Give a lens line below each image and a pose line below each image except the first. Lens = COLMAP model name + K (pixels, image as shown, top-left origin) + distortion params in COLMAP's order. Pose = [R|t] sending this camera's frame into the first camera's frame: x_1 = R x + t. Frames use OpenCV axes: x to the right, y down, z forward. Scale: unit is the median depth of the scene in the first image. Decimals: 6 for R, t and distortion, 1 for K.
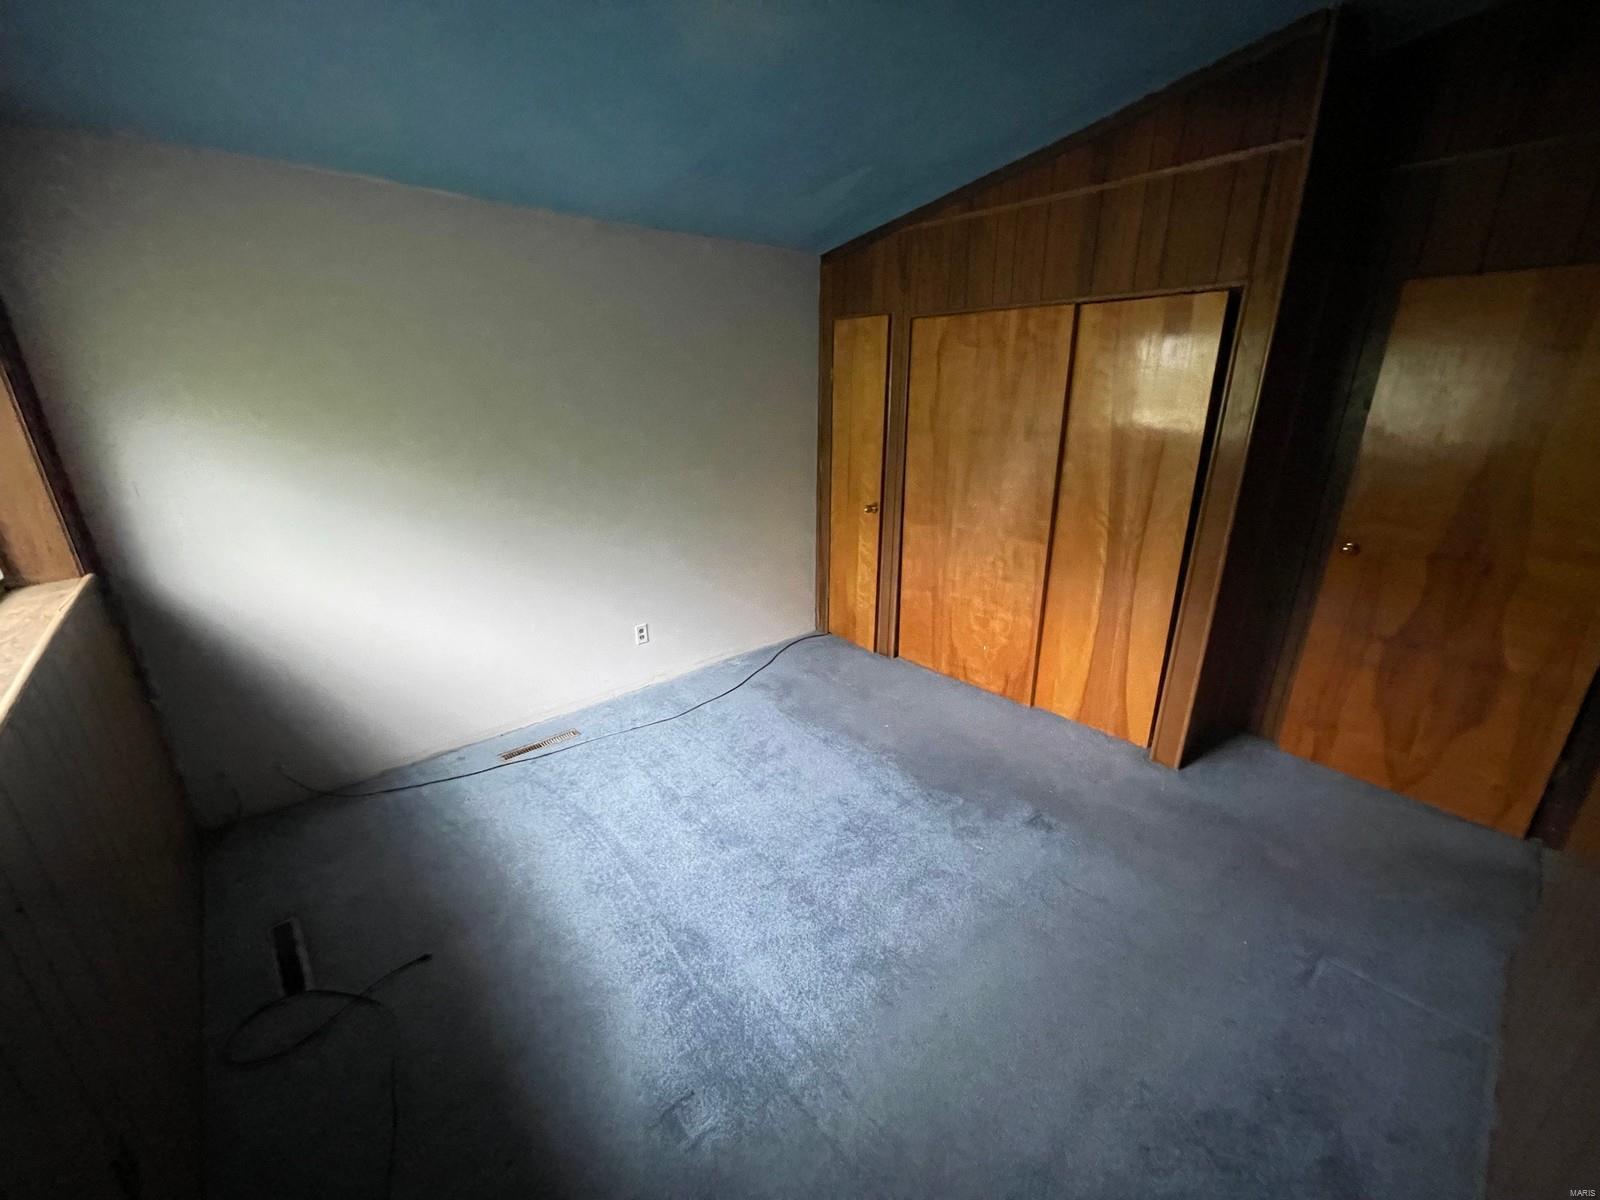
lens RADIAL K [[644.9, 0, 796.9], [0, 644.9, 608.2], [0, 0, 1]] dist [-0.000723, -0.000056]
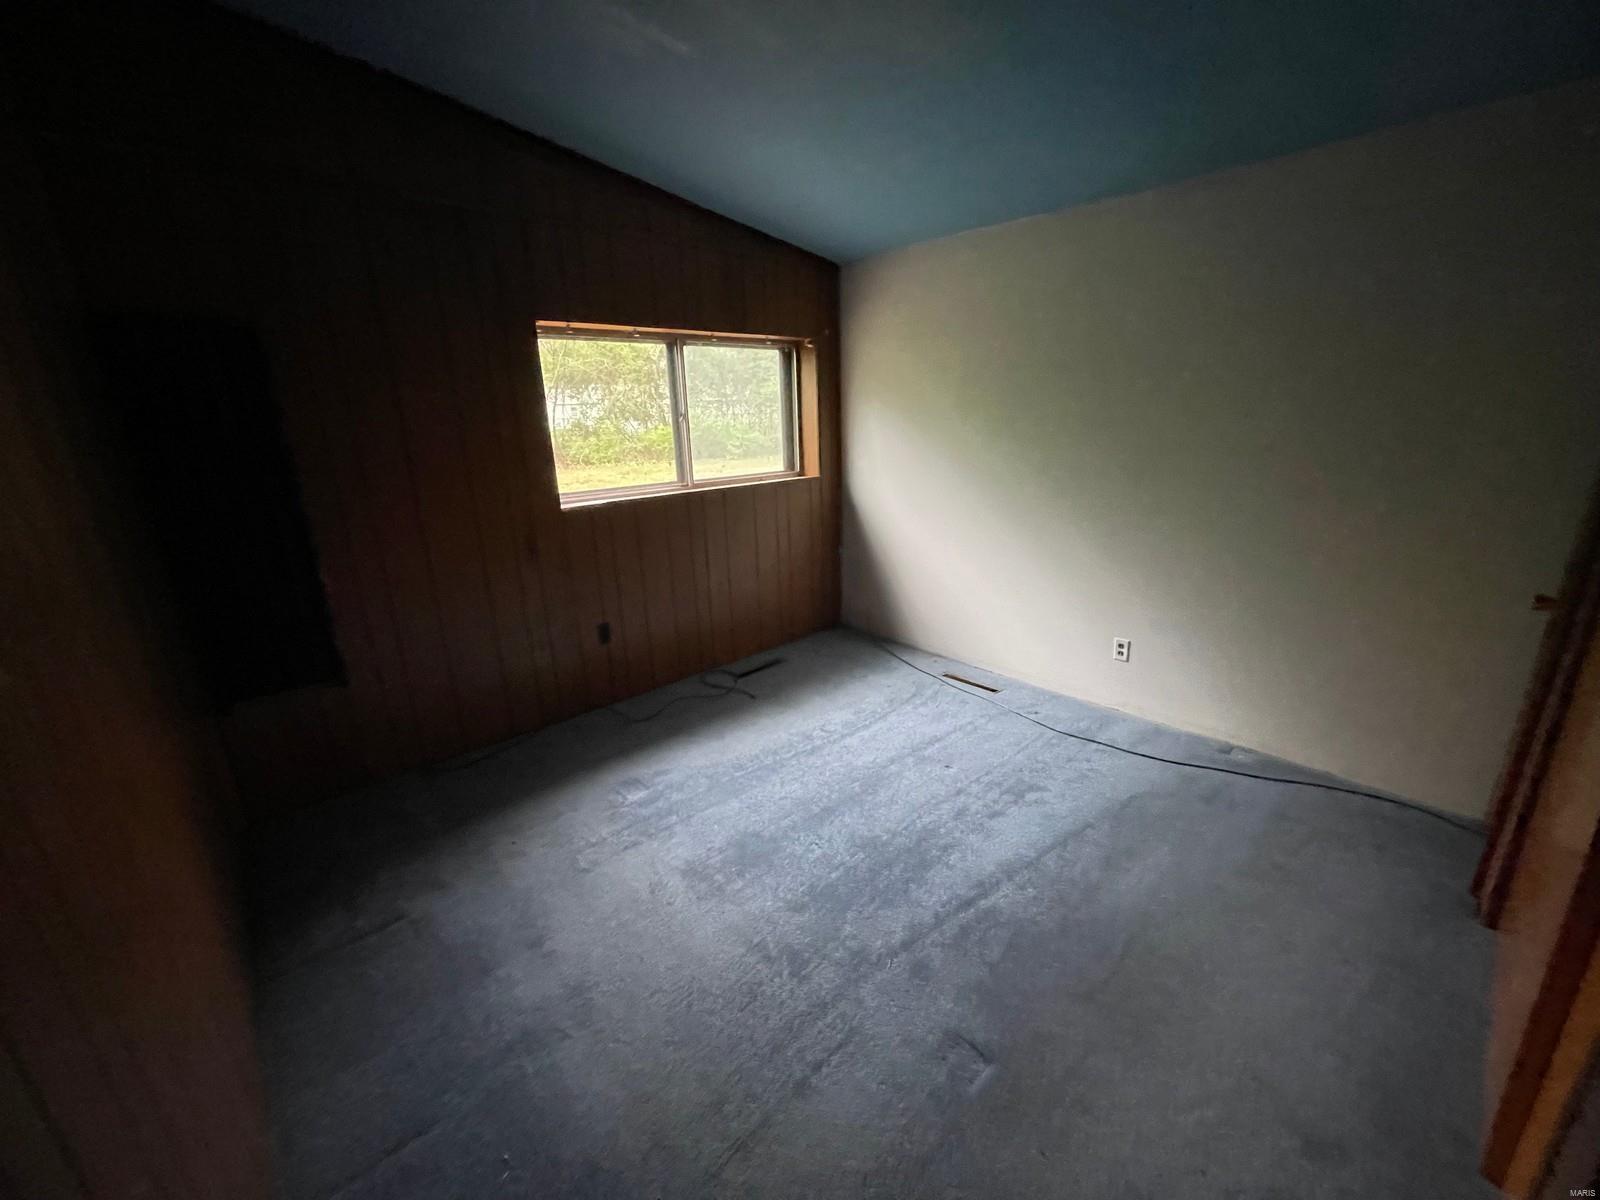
lens RADIAL K [[644.9, 0, 796.9], [0, 644.9, 608.2], [0, 0, 1]] dist [-0.000723, -0.000056]
pose [[-0.004387, 0.297720, -0.954643, 0.620981], [-0.294917, 0.911806, 0.285716, -0.140723], [0.955513, 0.282794, 0.083803, 0.502911]]
